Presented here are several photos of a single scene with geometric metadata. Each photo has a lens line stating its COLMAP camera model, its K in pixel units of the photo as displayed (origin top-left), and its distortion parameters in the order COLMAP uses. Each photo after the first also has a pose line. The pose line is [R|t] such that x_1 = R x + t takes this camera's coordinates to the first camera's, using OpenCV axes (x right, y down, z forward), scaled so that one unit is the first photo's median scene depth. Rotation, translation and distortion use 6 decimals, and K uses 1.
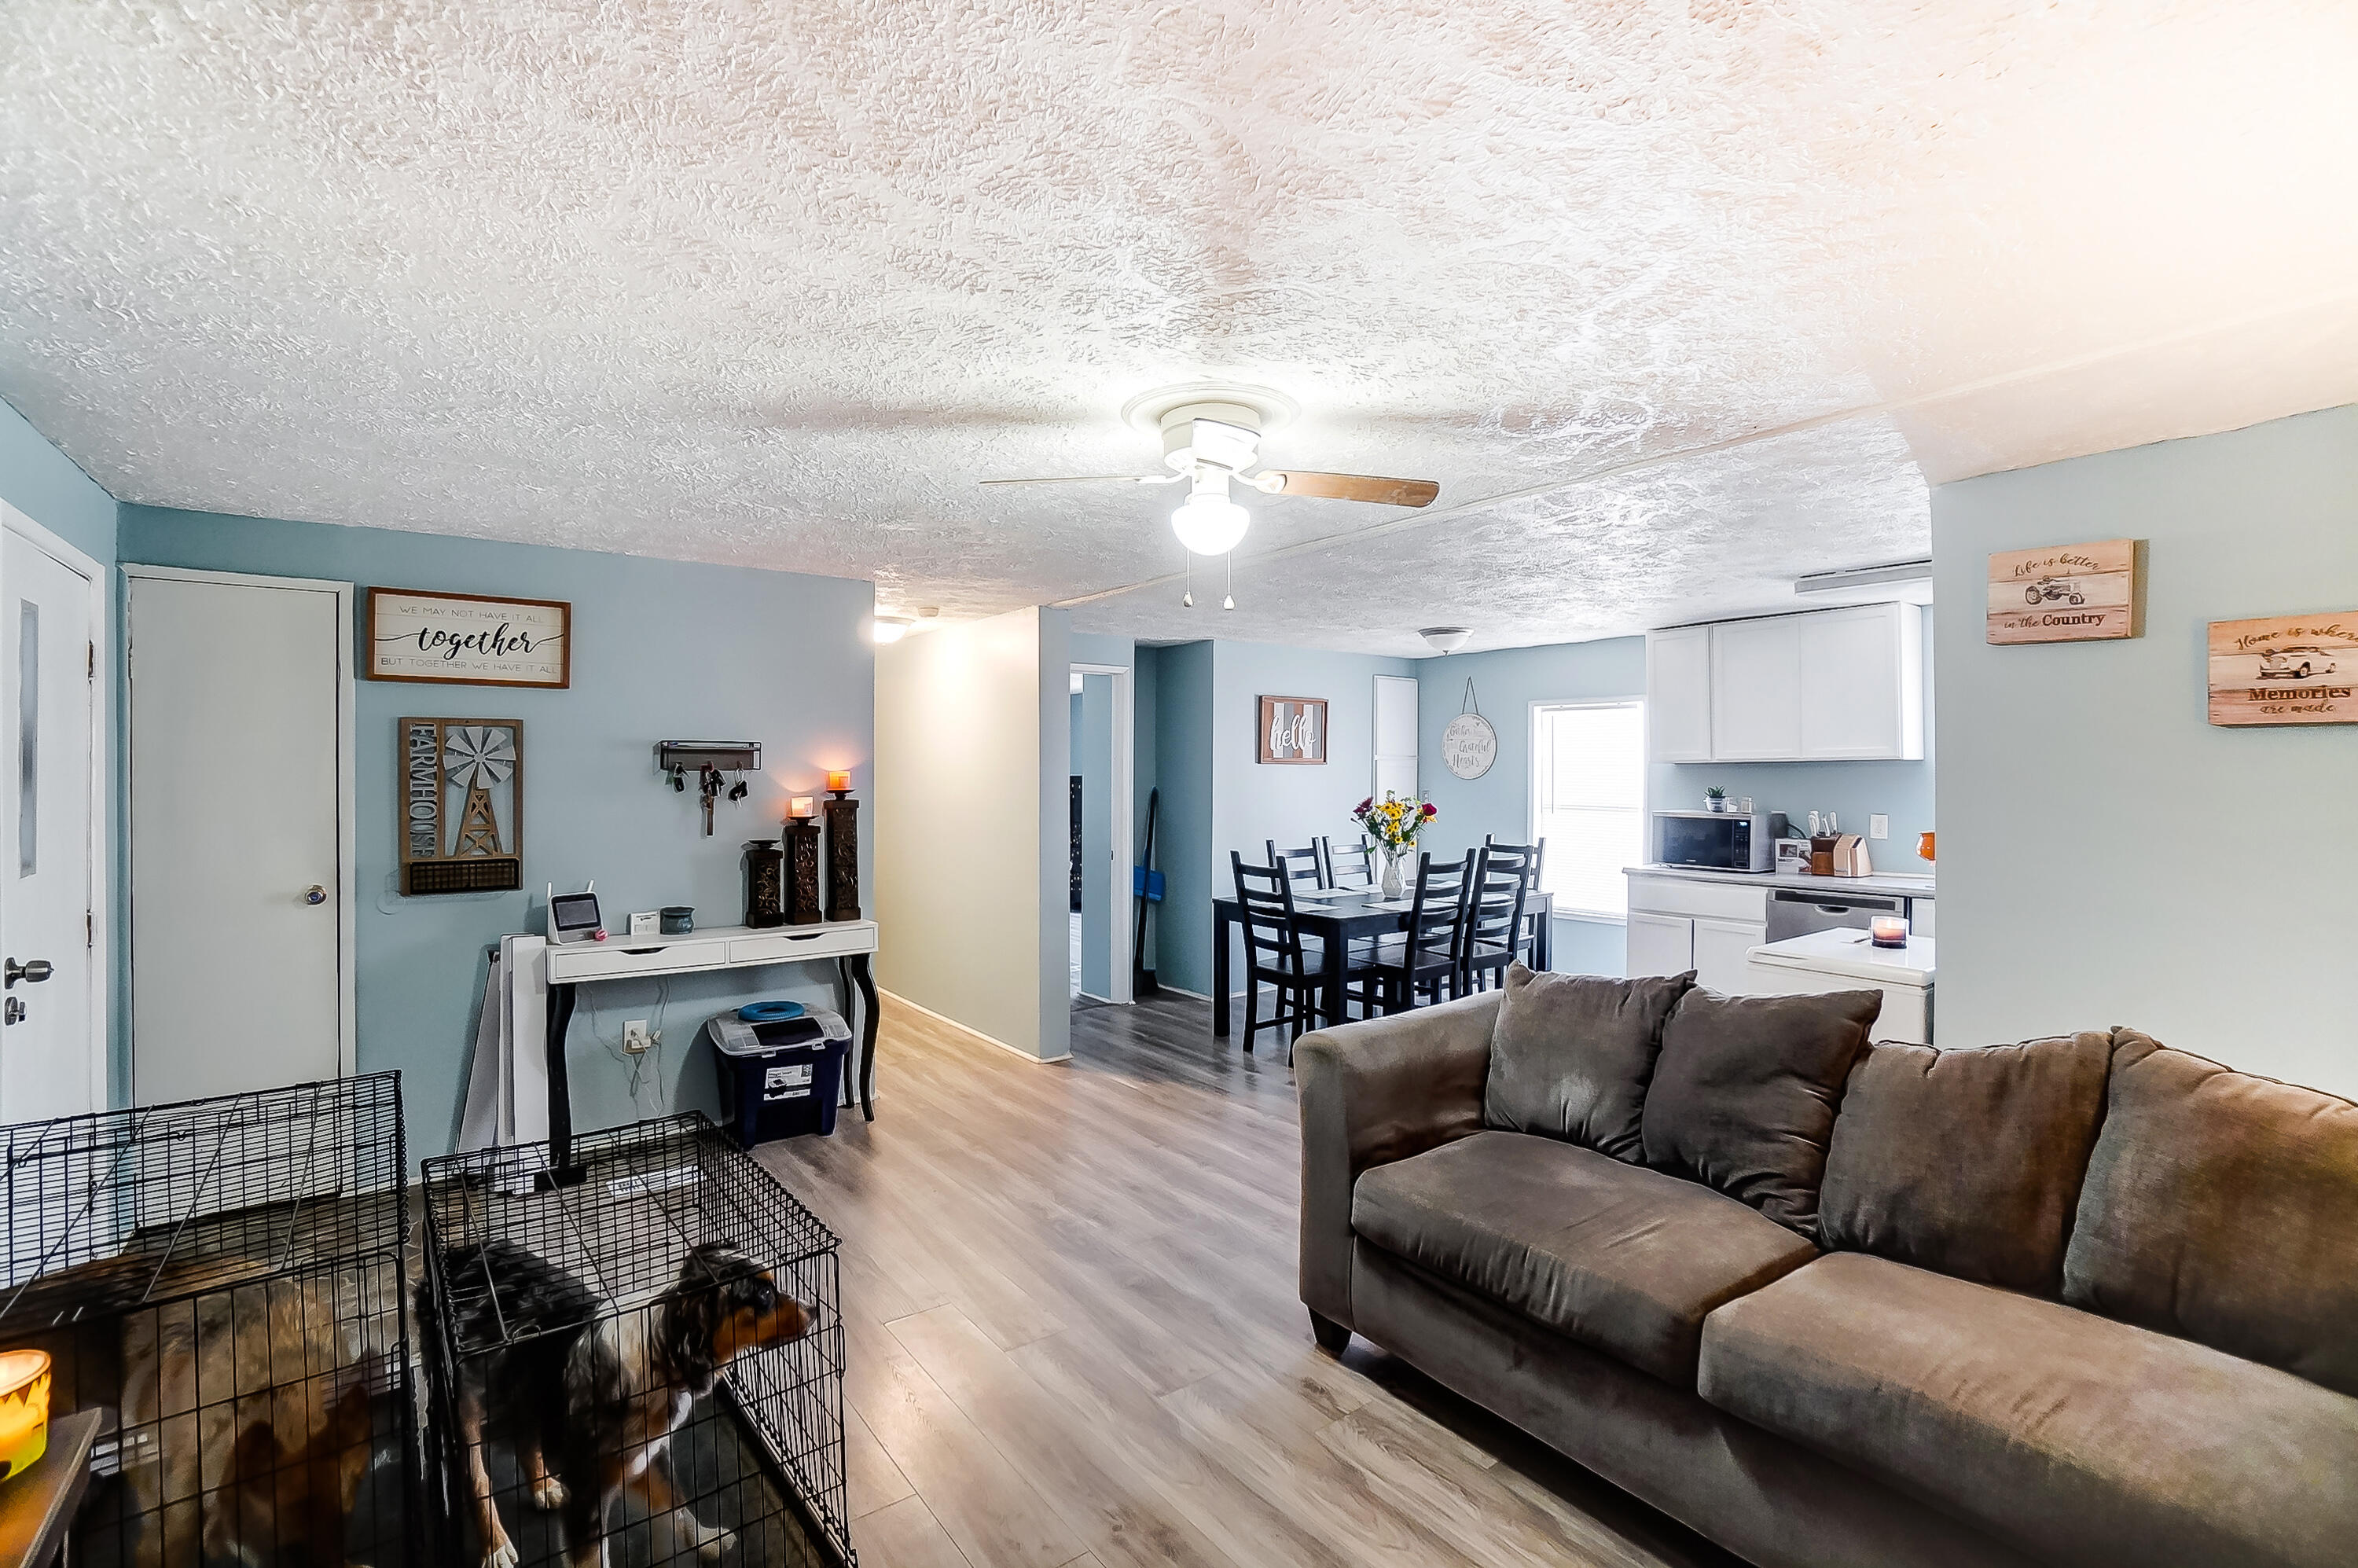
lens RADIAL K [[1044.7, 0, 1163.8], [0, 1044.7, 778.1], [0, 0, 1]] dist [-0.064370, 0.021045]
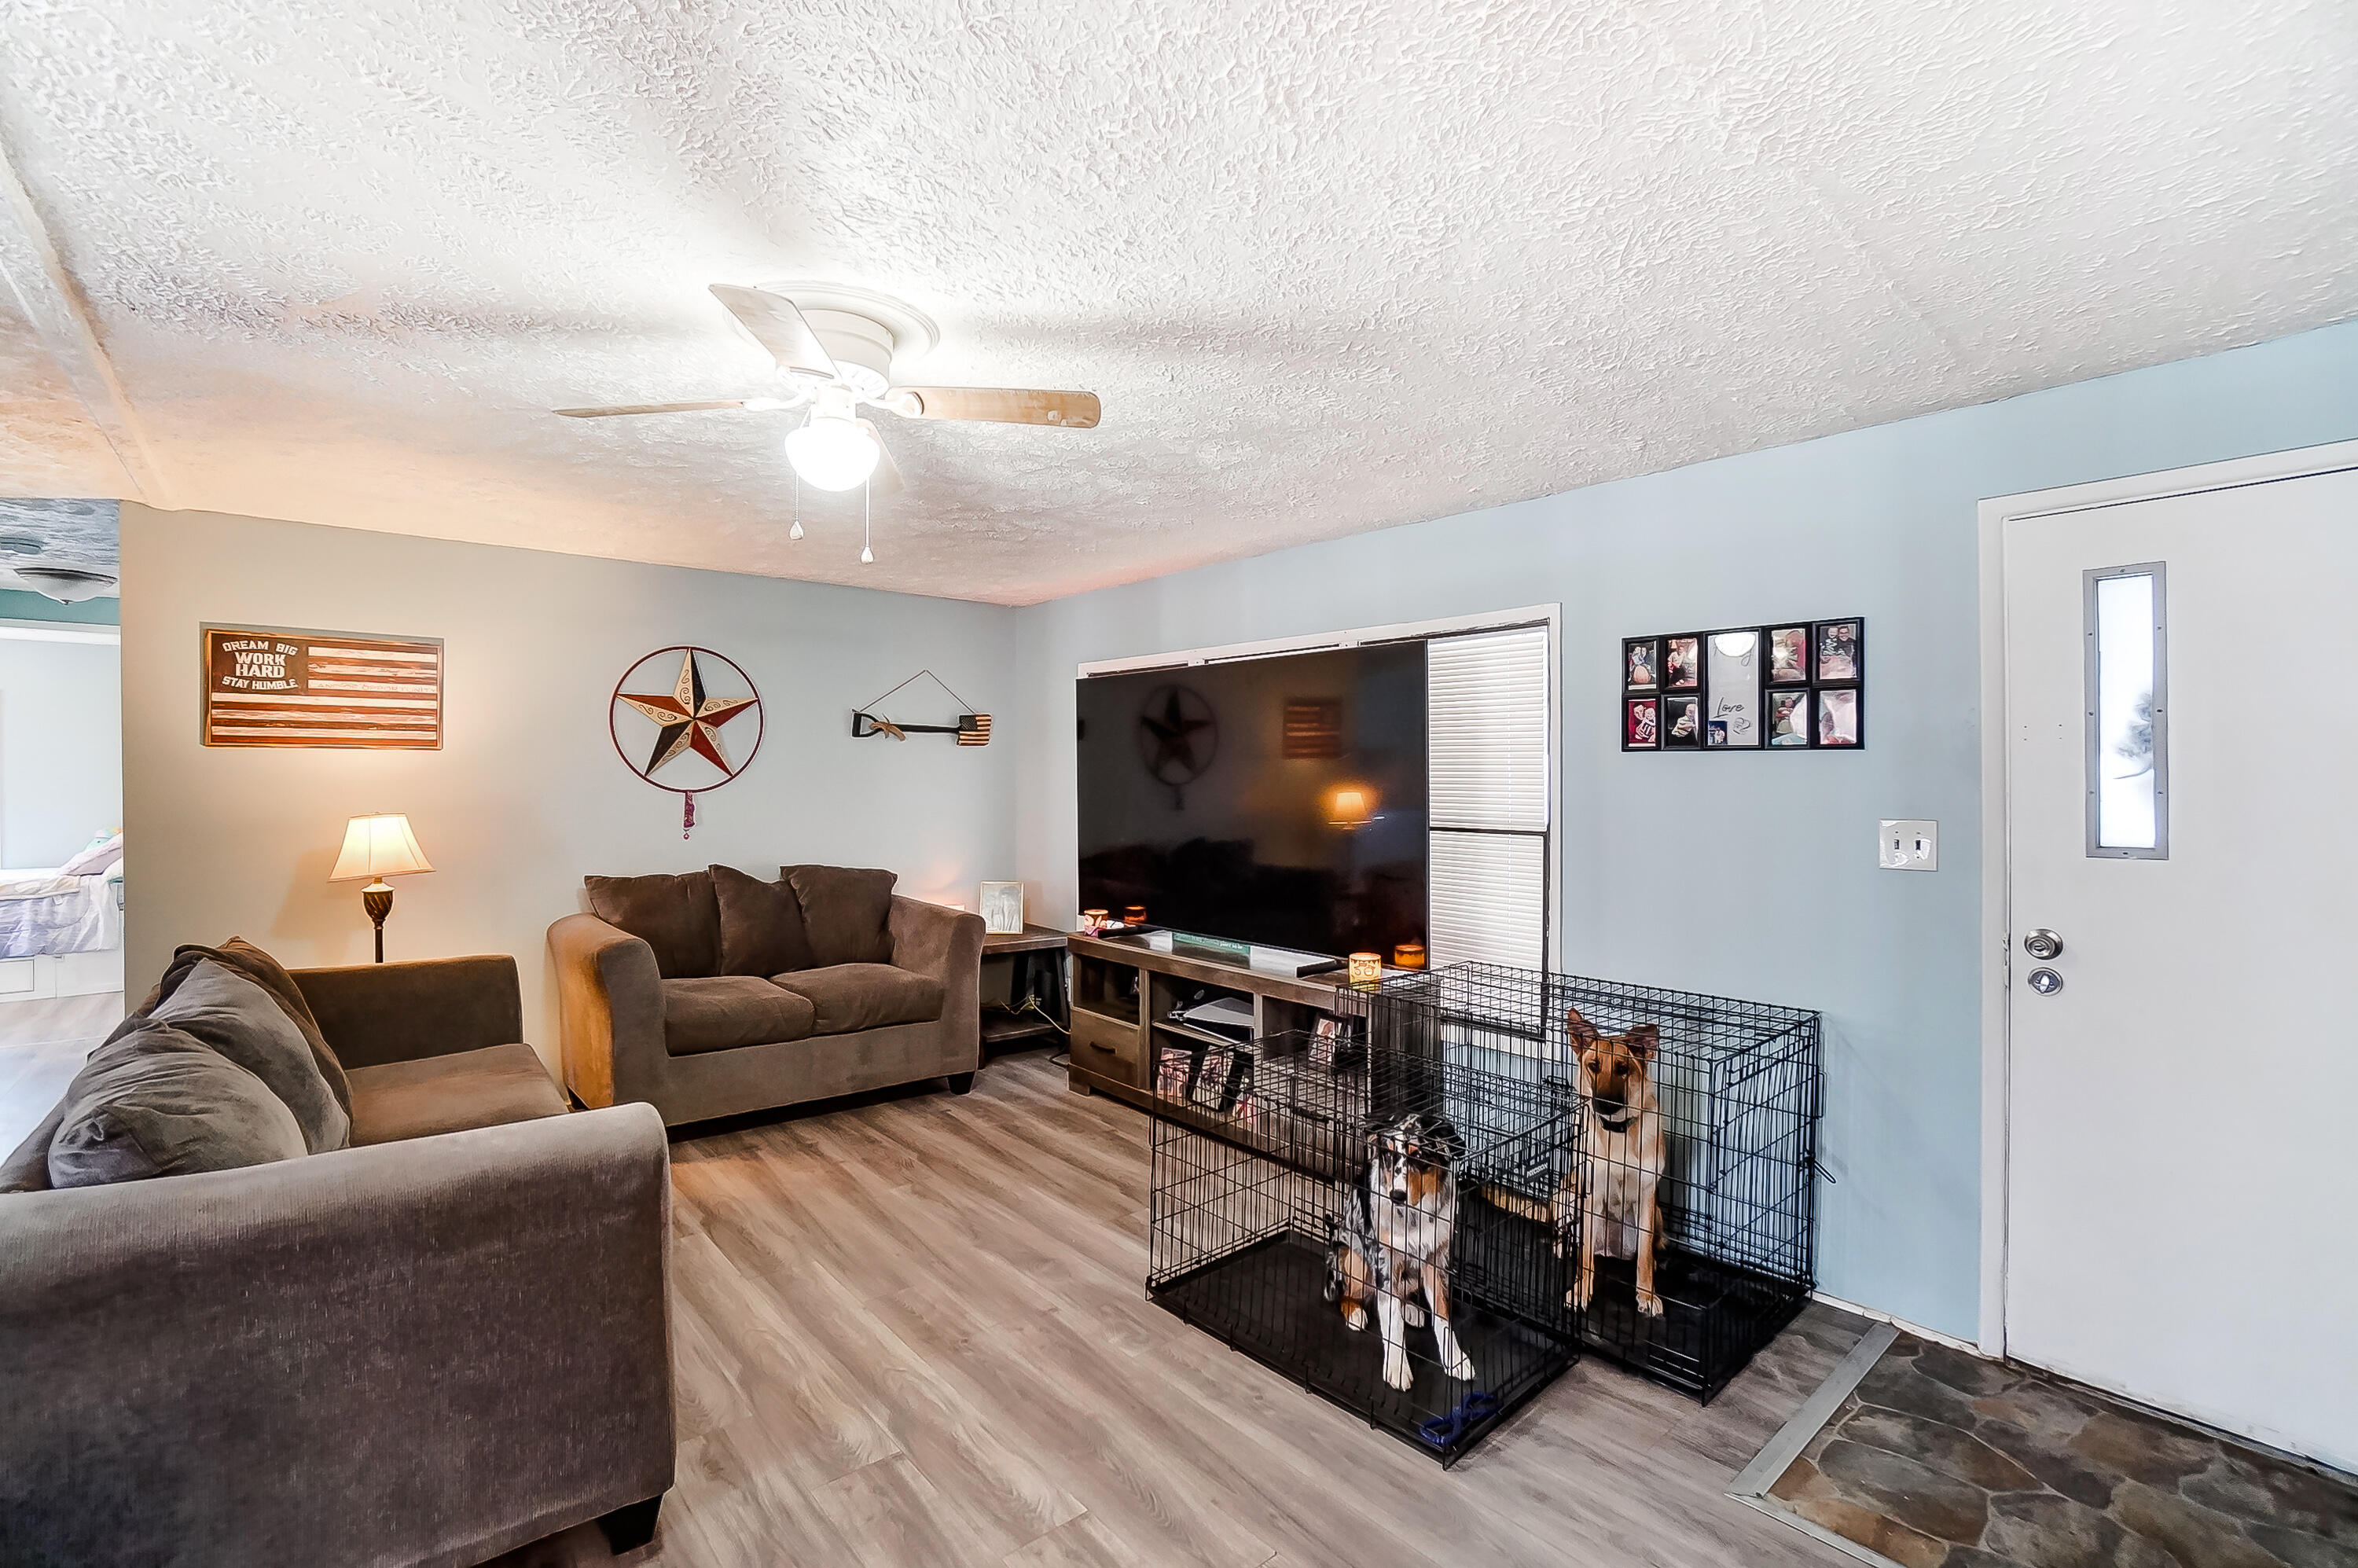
lens RADIAL K [[1044.7, 0, 1163.8], [0, 1044.7, 778.1], [0, 0, 1]] dist [-0.064370, 0.021045]
pose [[-0.997871, 0.000534, -0.065210, -0.093787], [-0.000125, 0.999949, 0.010089, 0.007684], [0.065212, 0.010075, -0.997821, 1.031334]]
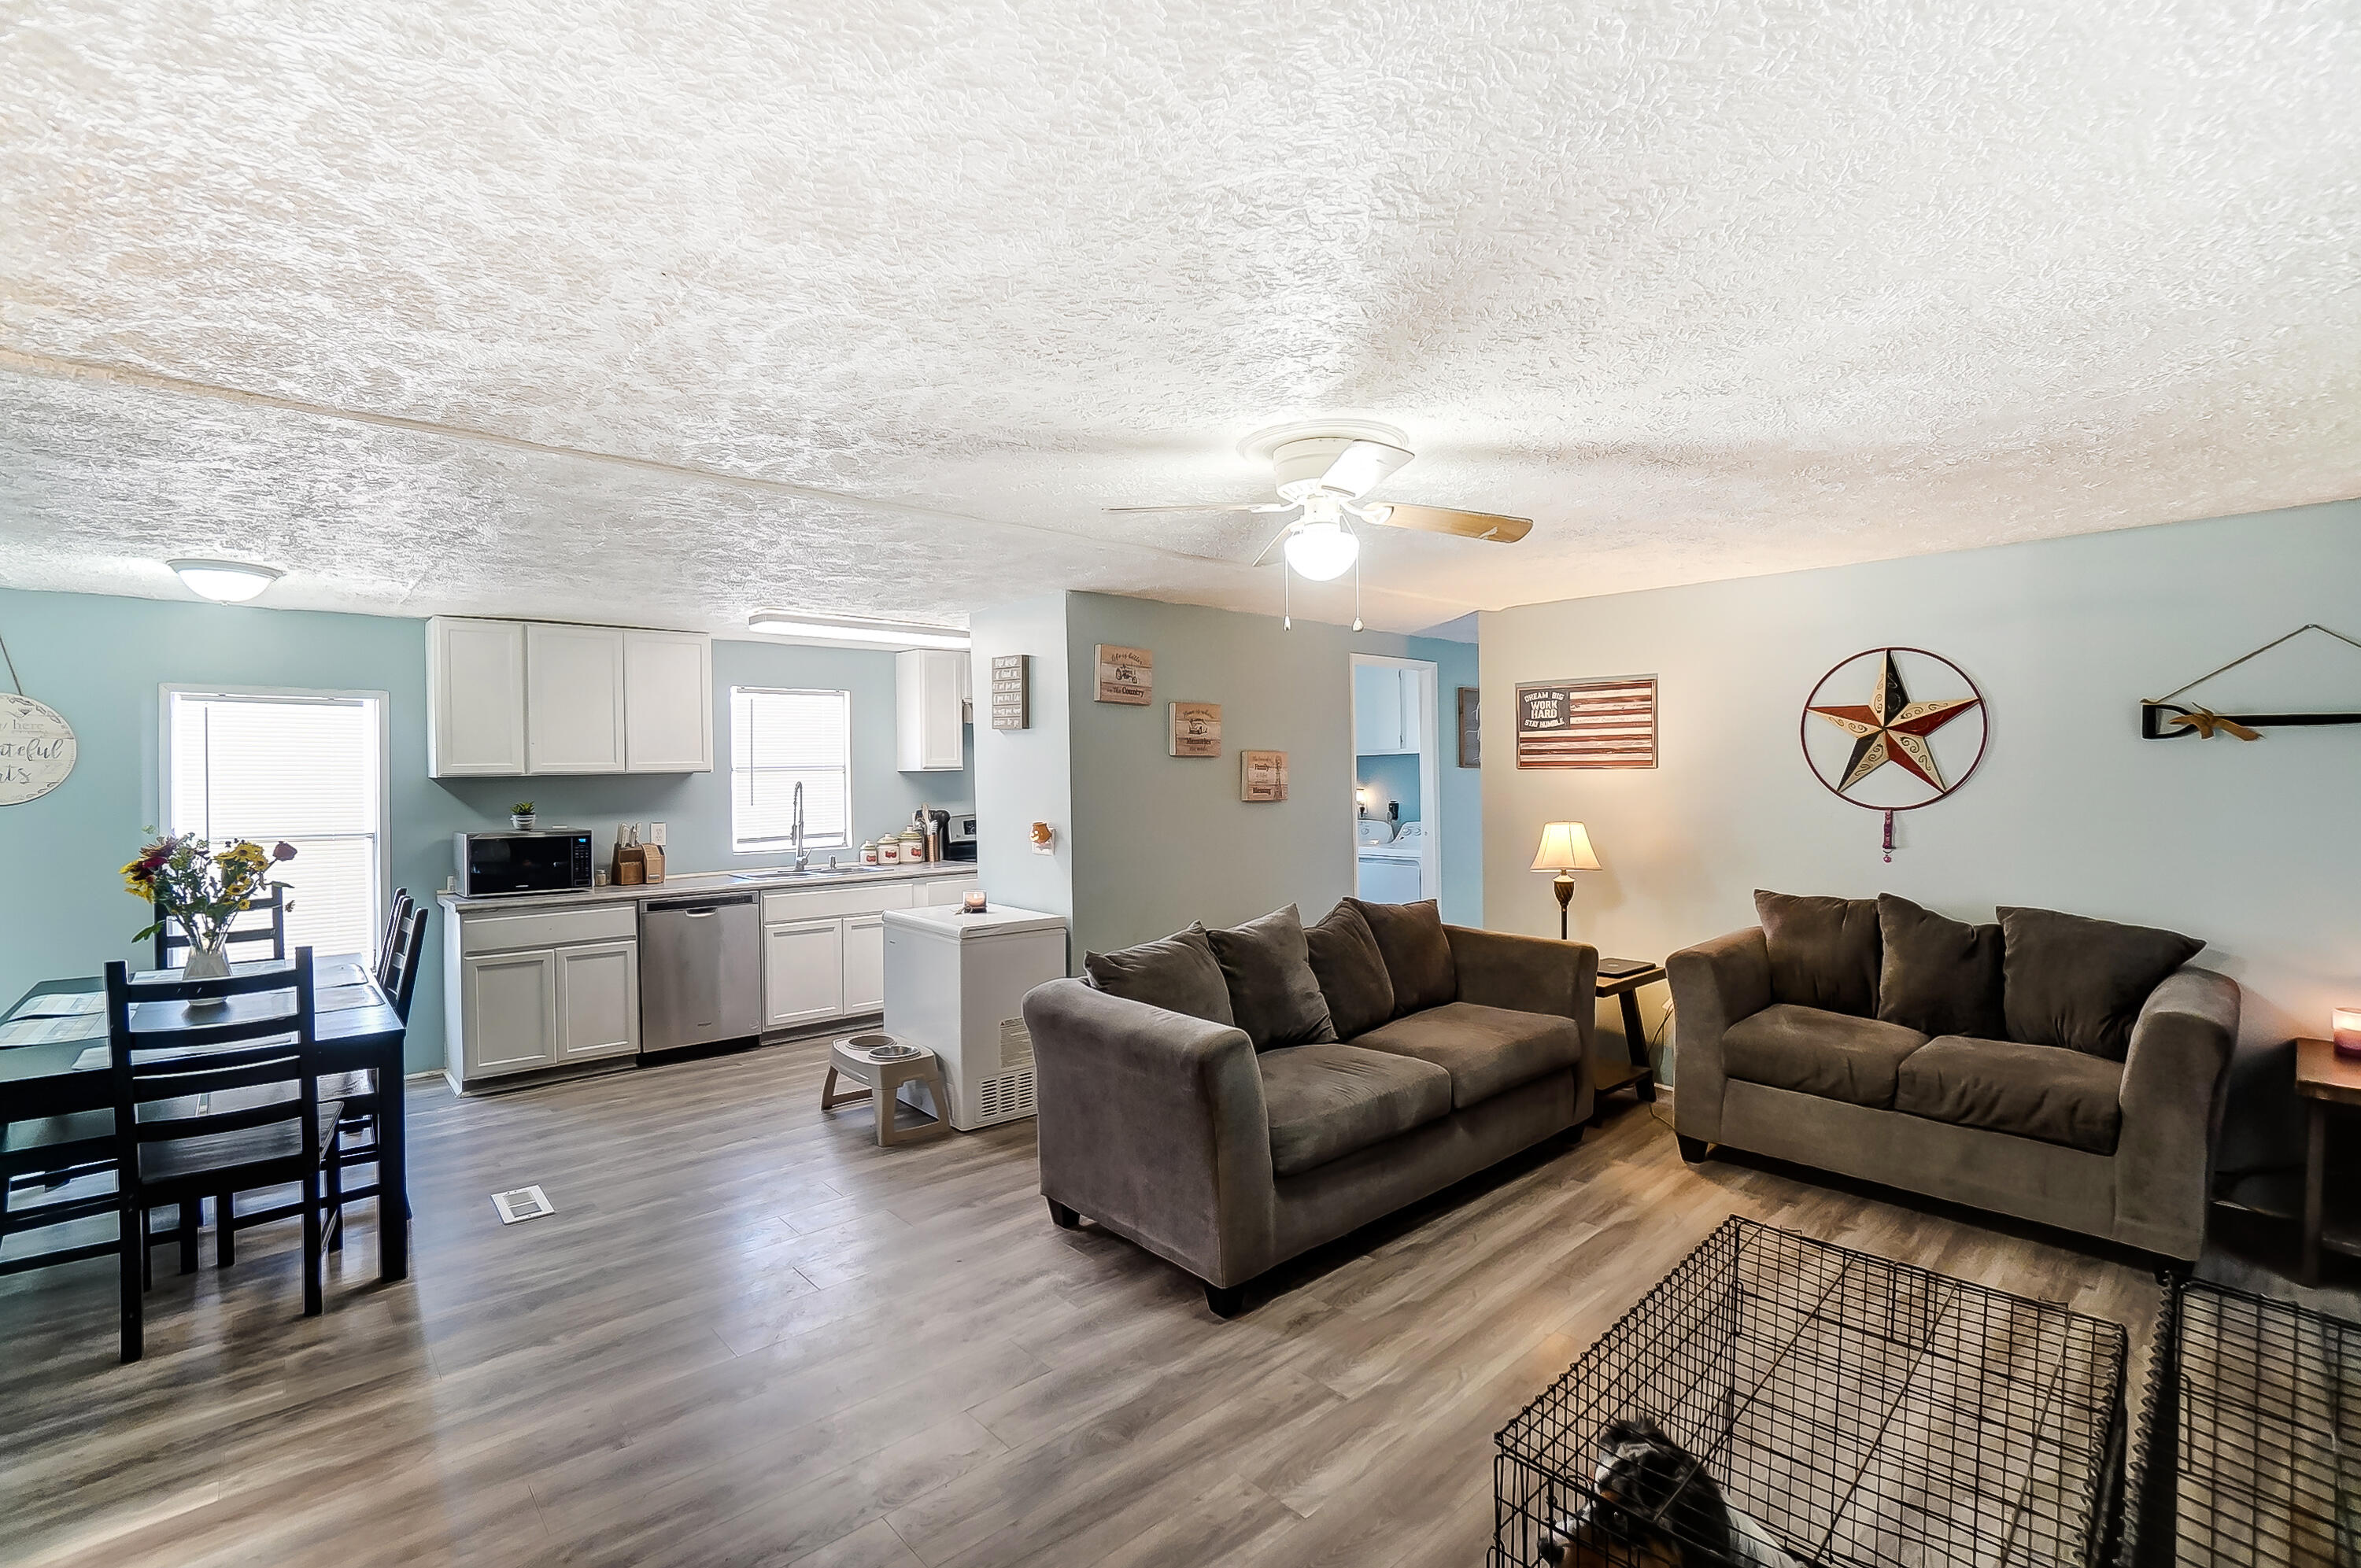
lens RADIAL K [[1045.9, 0, 1165.3], [0, 1045.9, 778.1], [0, 0, 1]] dist [-0.064370, 0.021045]
pose [[-0.089216, -0.003646, 0.996006, -0.546977], [0.015590, 0.999866, 0.005057, -0.011801], [-0.995890, 0.015979, -0.089147, 0.690521]]
